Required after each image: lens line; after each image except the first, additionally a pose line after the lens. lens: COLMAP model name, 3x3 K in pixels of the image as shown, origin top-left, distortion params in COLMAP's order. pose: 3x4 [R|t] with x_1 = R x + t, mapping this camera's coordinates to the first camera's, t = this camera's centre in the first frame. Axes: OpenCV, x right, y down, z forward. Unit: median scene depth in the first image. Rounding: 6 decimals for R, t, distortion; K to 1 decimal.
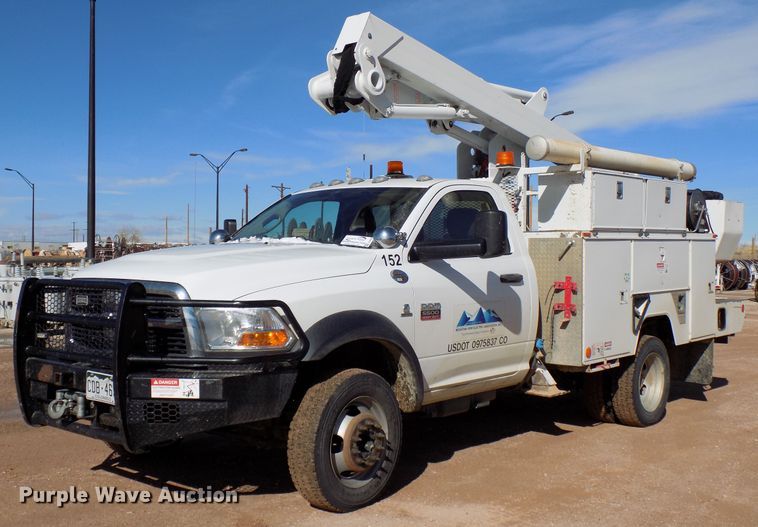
lens RADIAL K [[902.4, 0, 395.5], [0, 902.4, 281.0], [0, 0, 1]] dist [0.001762, -0.061961]
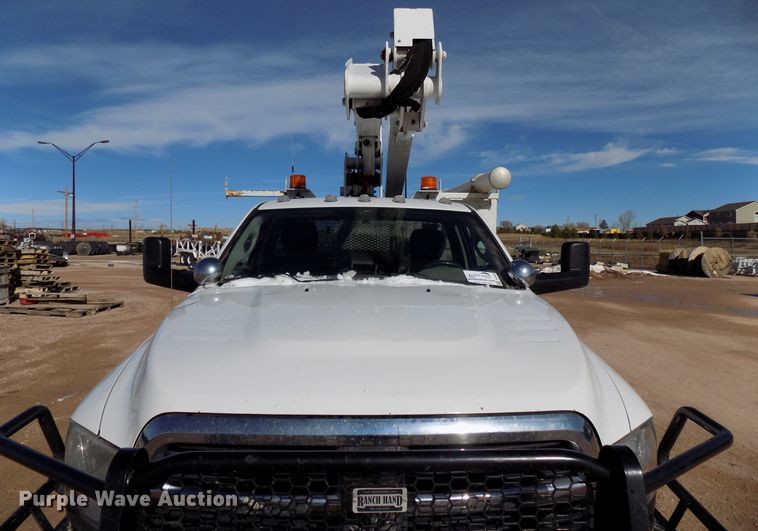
lens RADIAL K [[511.1, 0, 378.0], [0, 511.1, 241.8], [0, 0, 1]] dist [-0.037808, 0.000661]
pose [[0.732046, -0.007699, 0.681212, -0.496037], [0.017579, 0.999817, -0.007592, -0.087750], [-0.681029, 0.017533, 0.732047, 0.843091]]
